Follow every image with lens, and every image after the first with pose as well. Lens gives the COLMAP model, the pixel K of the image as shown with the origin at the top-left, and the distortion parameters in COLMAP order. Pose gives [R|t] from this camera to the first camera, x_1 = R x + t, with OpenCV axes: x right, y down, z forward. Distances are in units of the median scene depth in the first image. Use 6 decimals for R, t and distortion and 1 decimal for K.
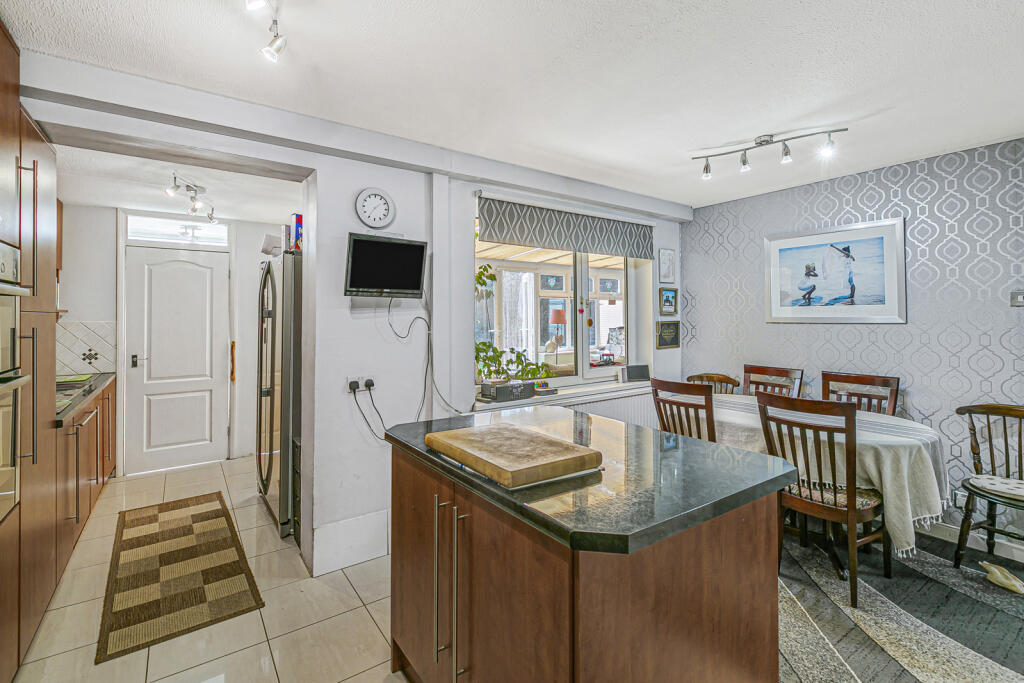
lens RADIAL K [[464.9, 0, 514.0], [0, 464.9, 303.7], [0, 0, 1]] dist [-0.000465, -0.000041]
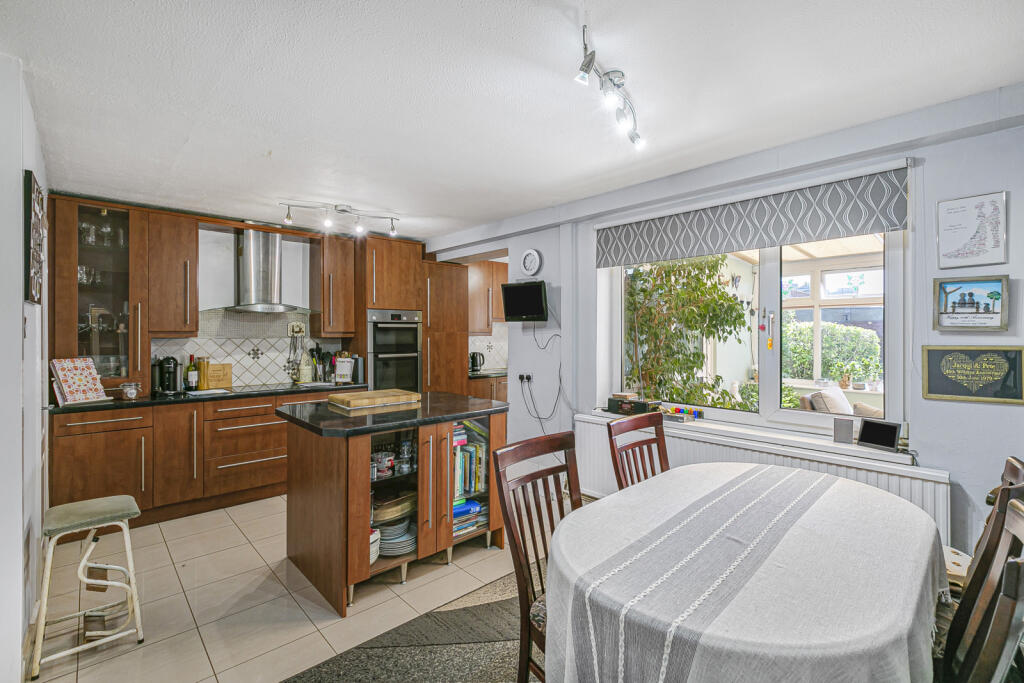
lens RADIAL K [[458.5, 0, 515.4], [0, 458.5, 334.7], [0, 0, 1]] dist [-0.011842, -0.000313]
pose [[0.131814, -0.001865, -0.991273, 0.884942], [0.017936, 0.999839, 0.000504, 0.020851], [0.991112, -0.017846, 0.131827, 0.564365]]
